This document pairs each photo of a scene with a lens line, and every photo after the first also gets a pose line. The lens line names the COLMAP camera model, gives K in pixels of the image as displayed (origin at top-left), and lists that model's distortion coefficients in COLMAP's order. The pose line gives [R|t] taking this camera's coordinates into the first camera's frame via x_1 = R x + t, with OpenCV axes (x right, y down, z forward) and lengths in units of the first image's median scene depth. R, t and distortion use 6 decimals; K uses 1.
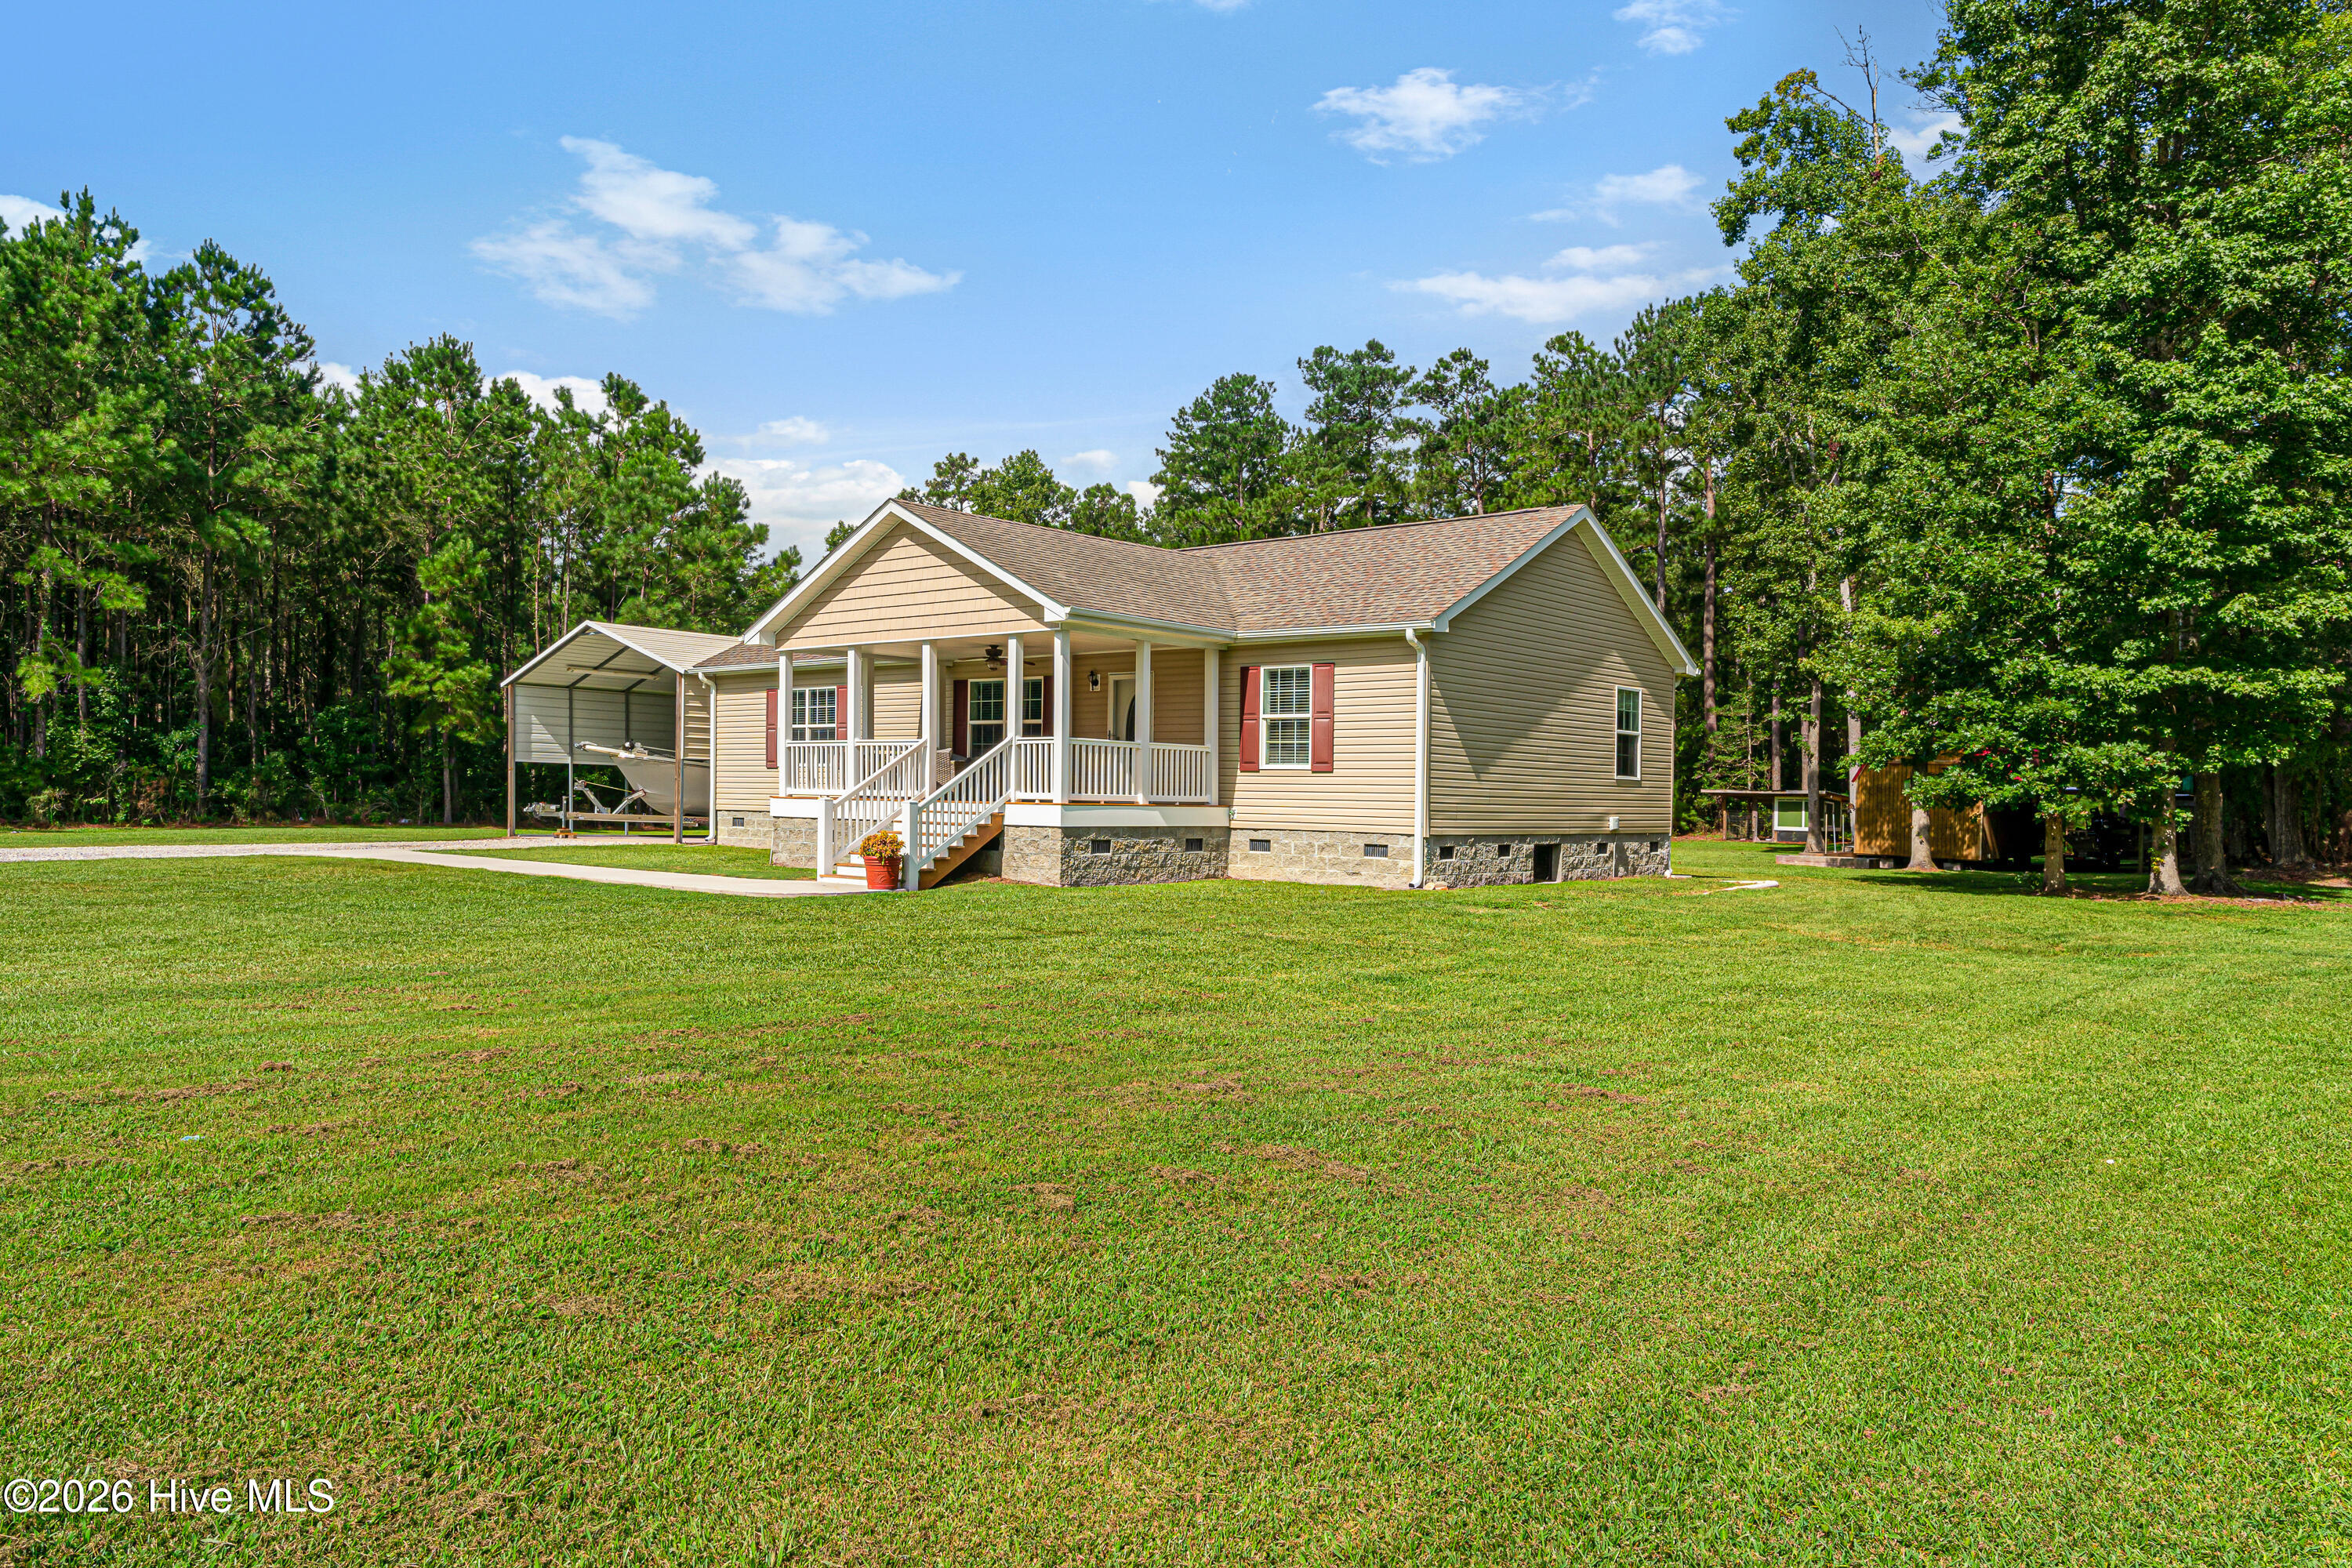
lens RADIAL K [[1645.0, 0, 1174.2], [0, 1645.0, 797.6], [0, 0, 1]] dist [0.002189, 0.000796]
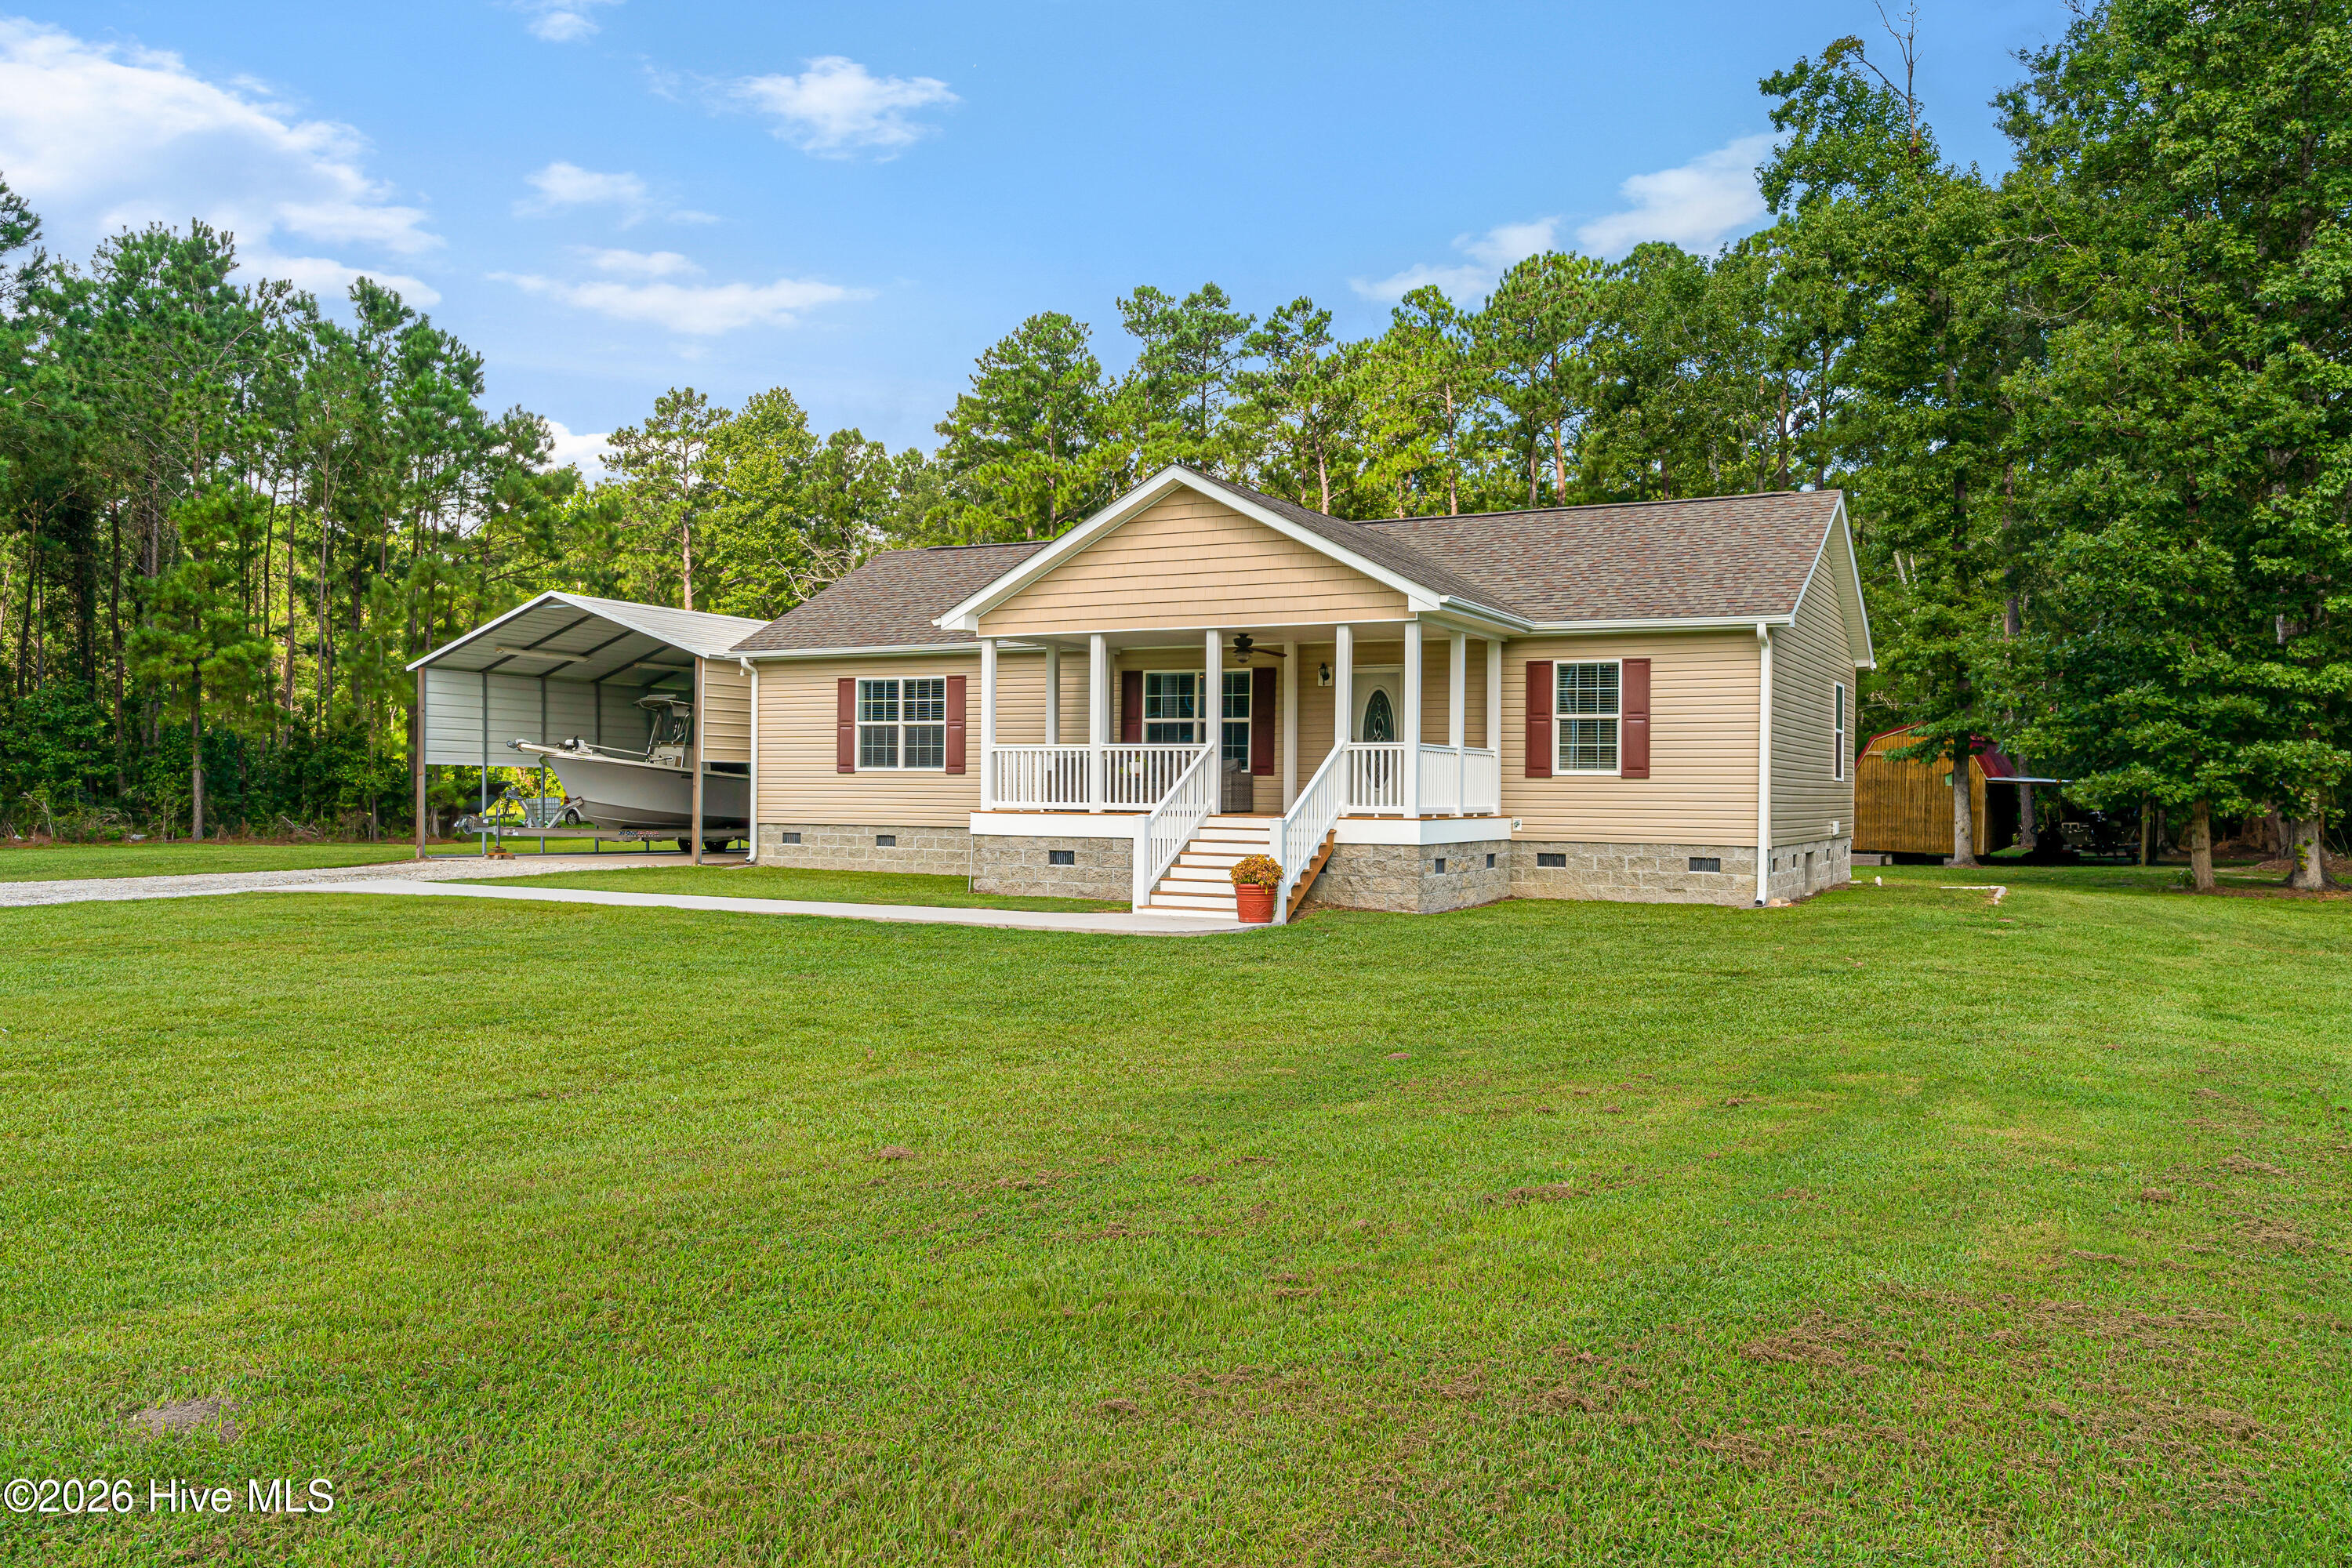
lens RADIAL K [[1836.3, 0, 1171.9], [0, 1836.3, 780.8], [0, 0, 1]] dist [-0.006400, 0.002519]
pose [[0.973412, -0.008927, 0.228887, -0.242874], [0.009055, 0.999959, 0.000491, -0.010539], [-0.228882, 0.001595, 0.973453, 0.046158]]
